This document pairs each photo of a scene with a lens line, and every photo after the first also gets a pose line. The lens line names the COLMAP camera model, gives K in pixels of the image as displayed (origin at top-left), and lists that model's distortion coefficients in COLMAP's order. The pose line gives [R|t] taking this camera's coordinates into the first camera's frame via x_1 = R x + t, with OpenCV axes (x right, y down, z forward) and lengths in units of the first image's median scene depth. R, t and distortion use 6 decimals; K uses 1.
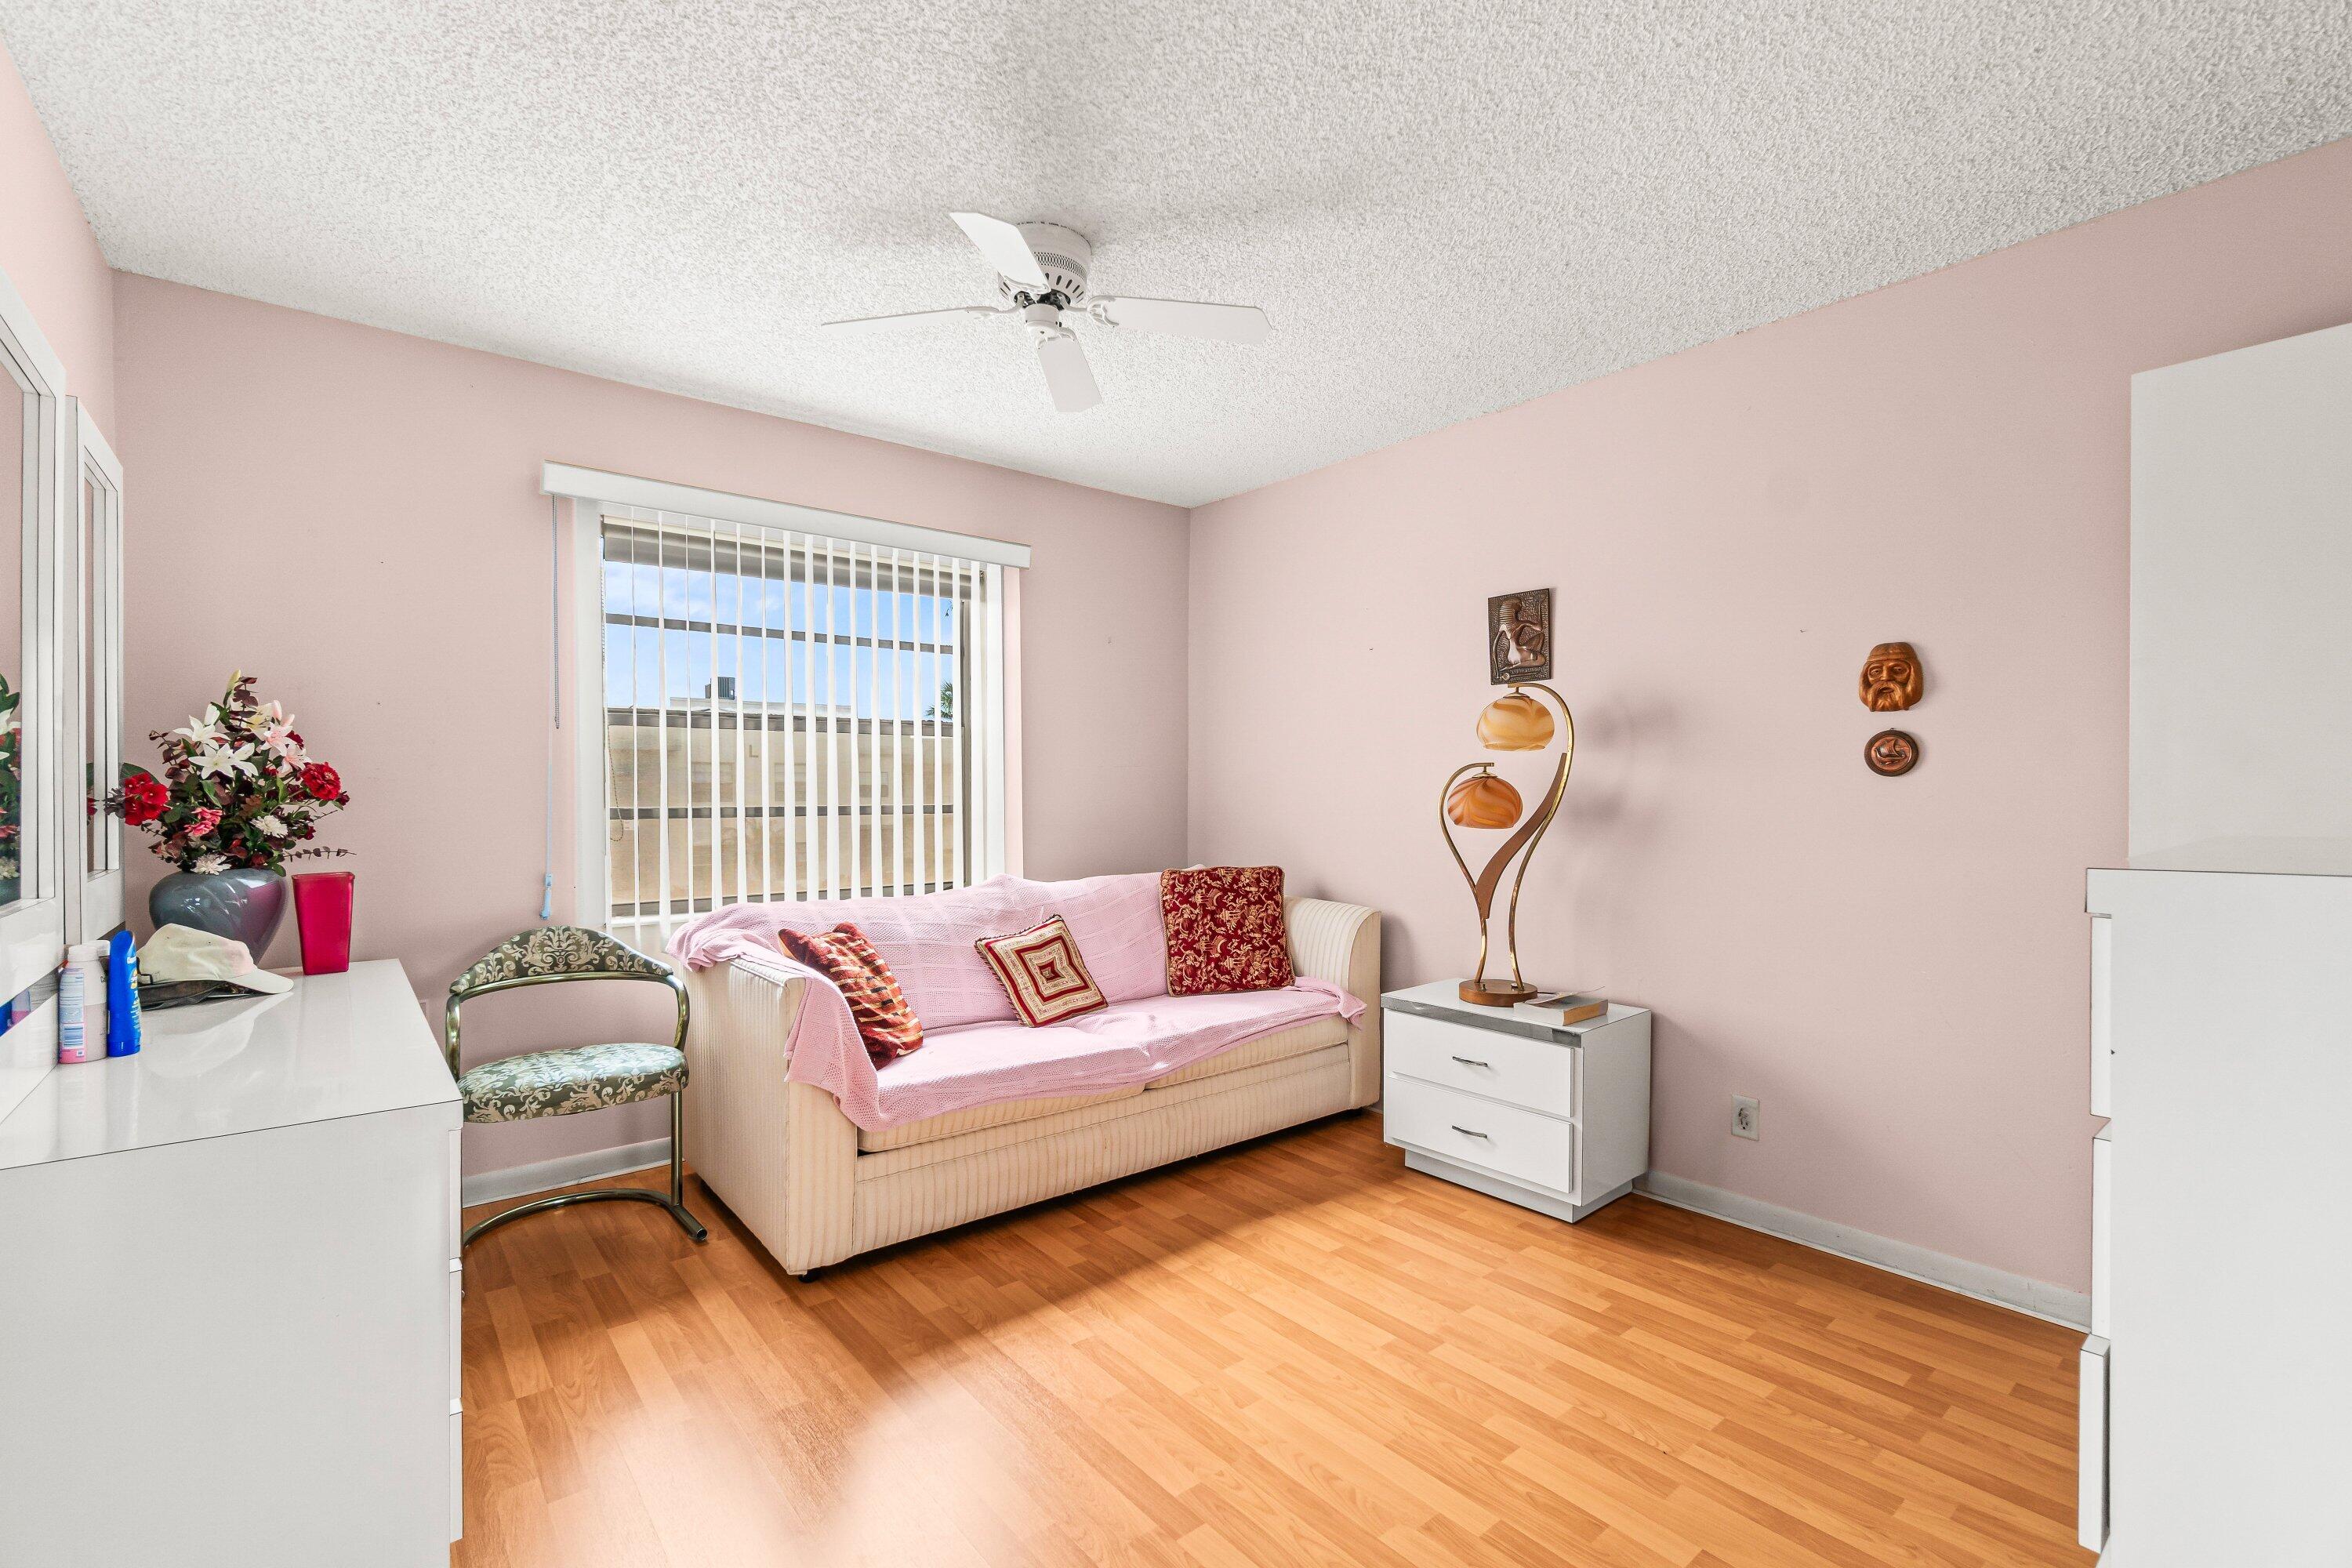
lens RADIAL K [[1019.5, 0, 1181.3], [0, 1019.5, 798.8], [0, 0, 1]] dist [-0.001145, 0.000410]
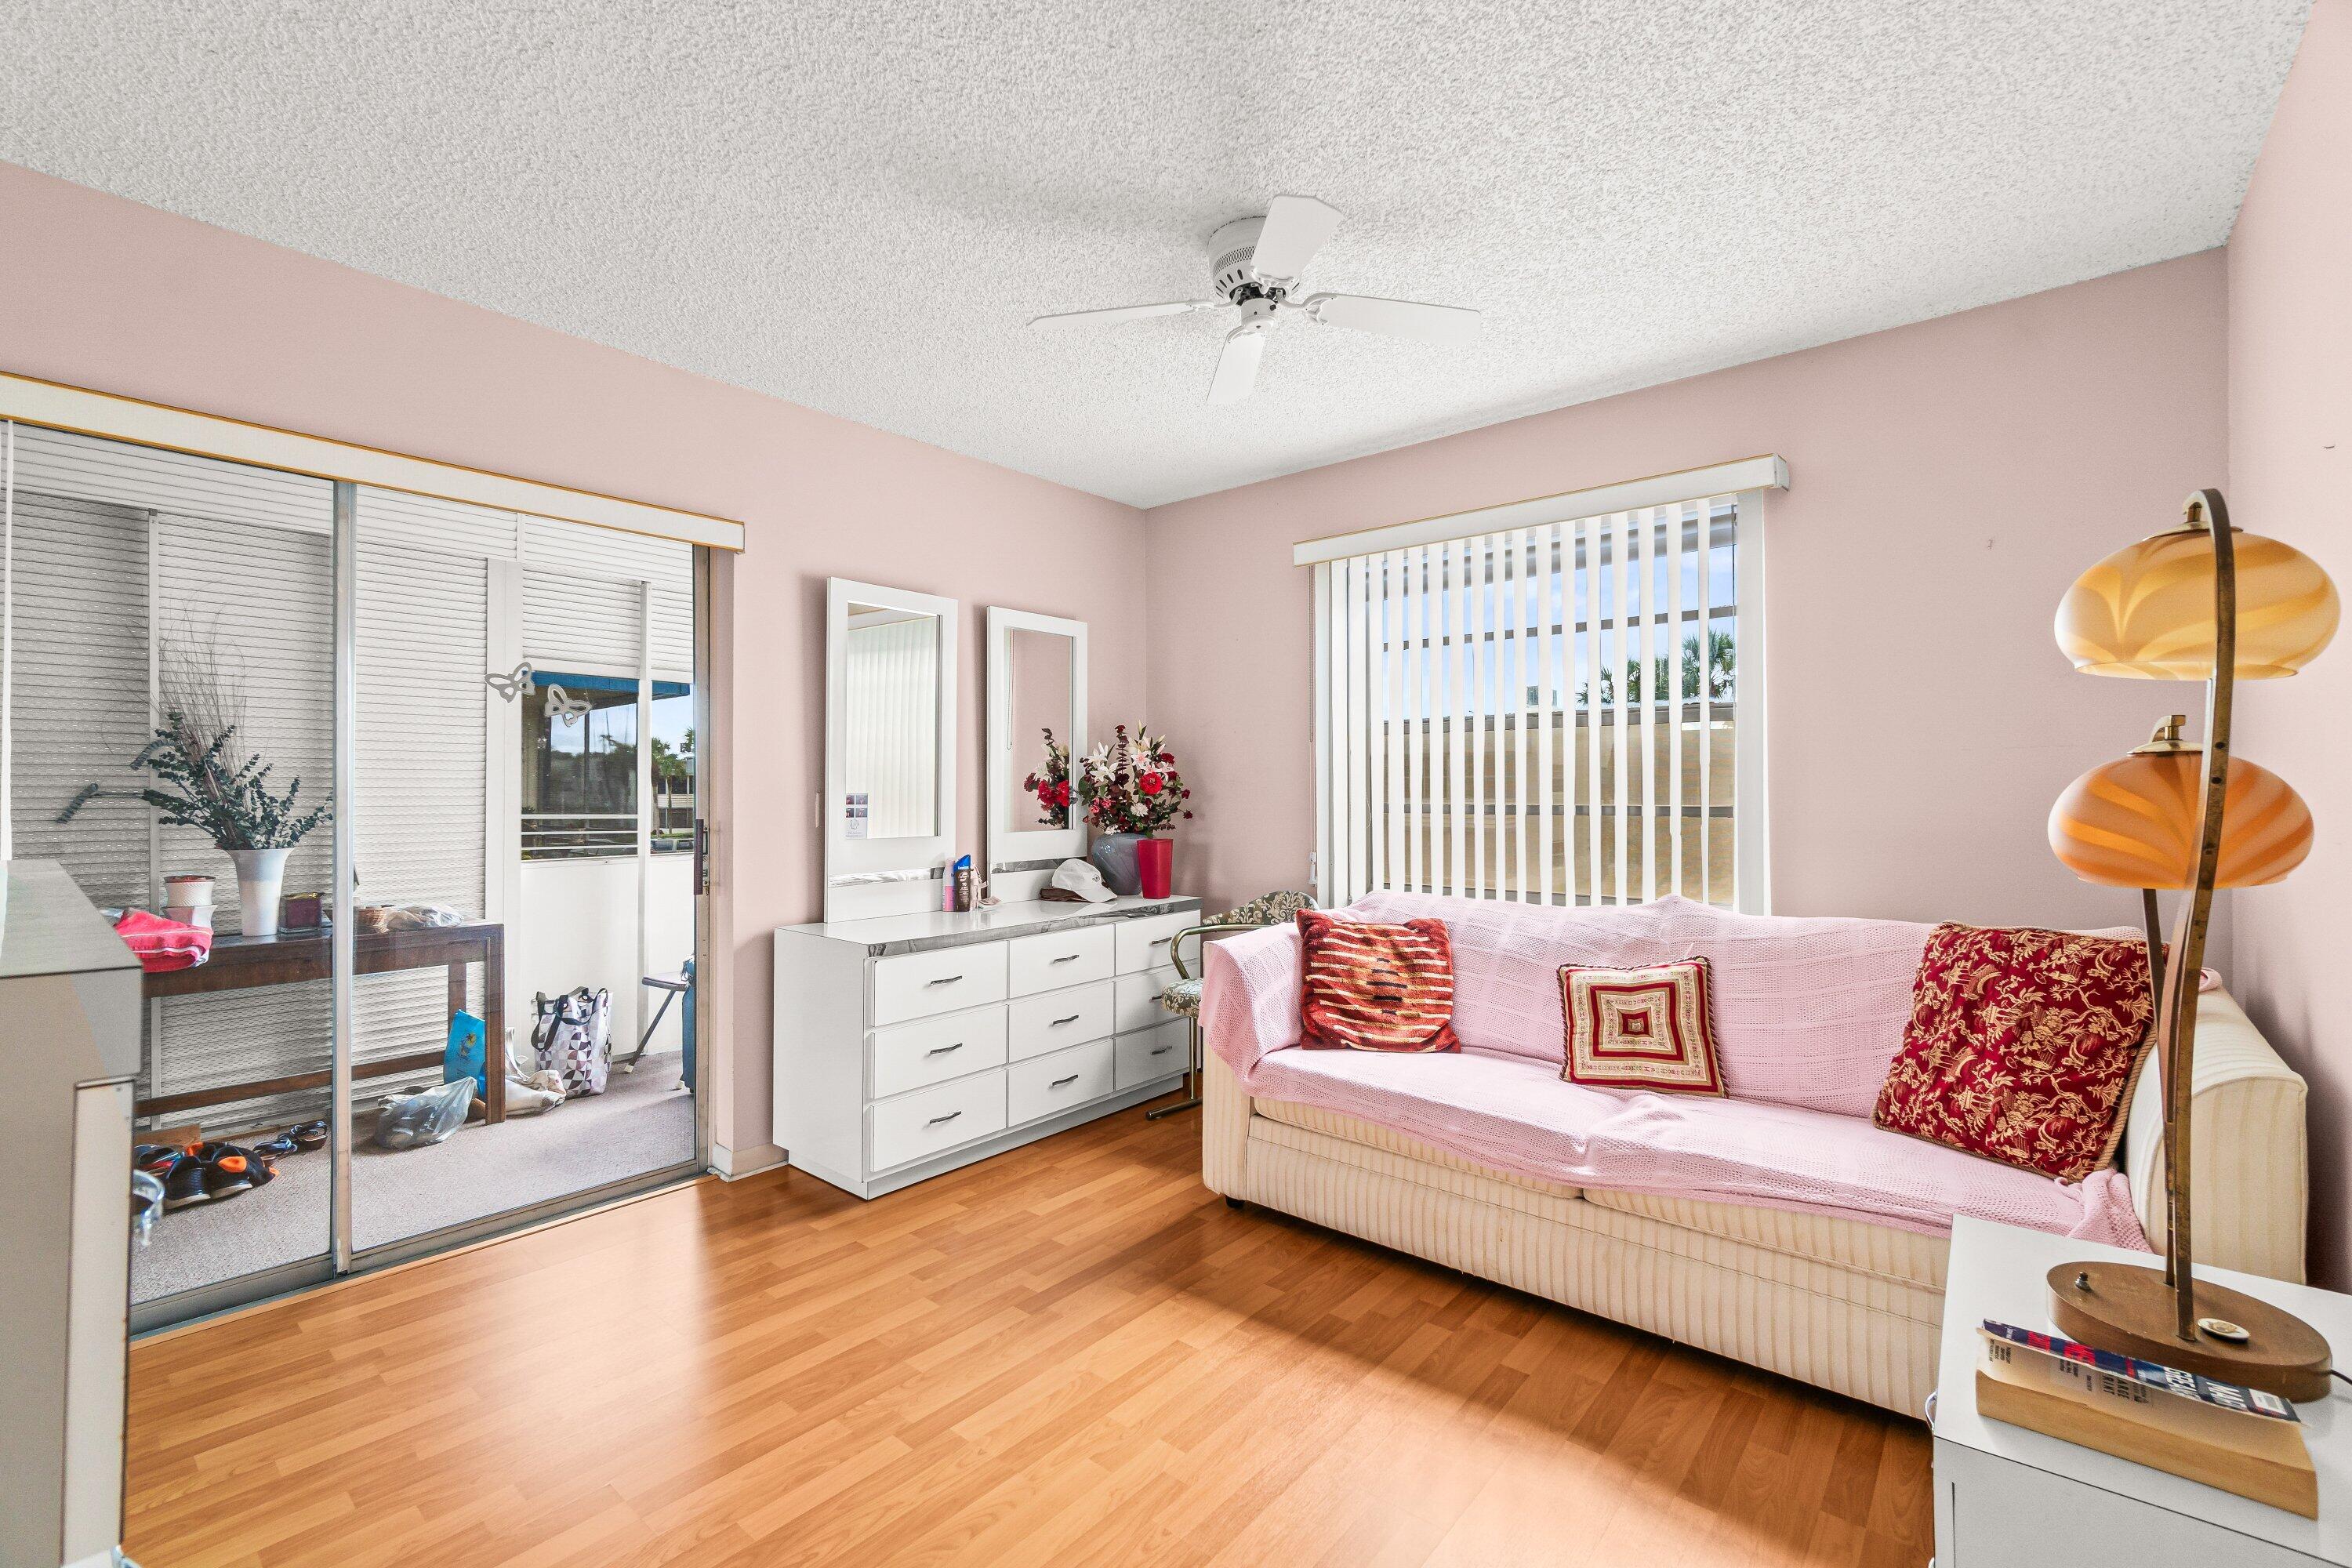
lens RADIAL K [[1019.5, 0, 1181.7], [0, 1019.5, 776.1], [0, 0, 1]] dist [-0.001145, 0.000410]
pose [[0.177592, -0.012228, -0.984028, 0.584589], [-0.005391, 0.999896, -0.013398, -0.005741], [0.984089, 0.007684, 0.177508, 0.538066]]
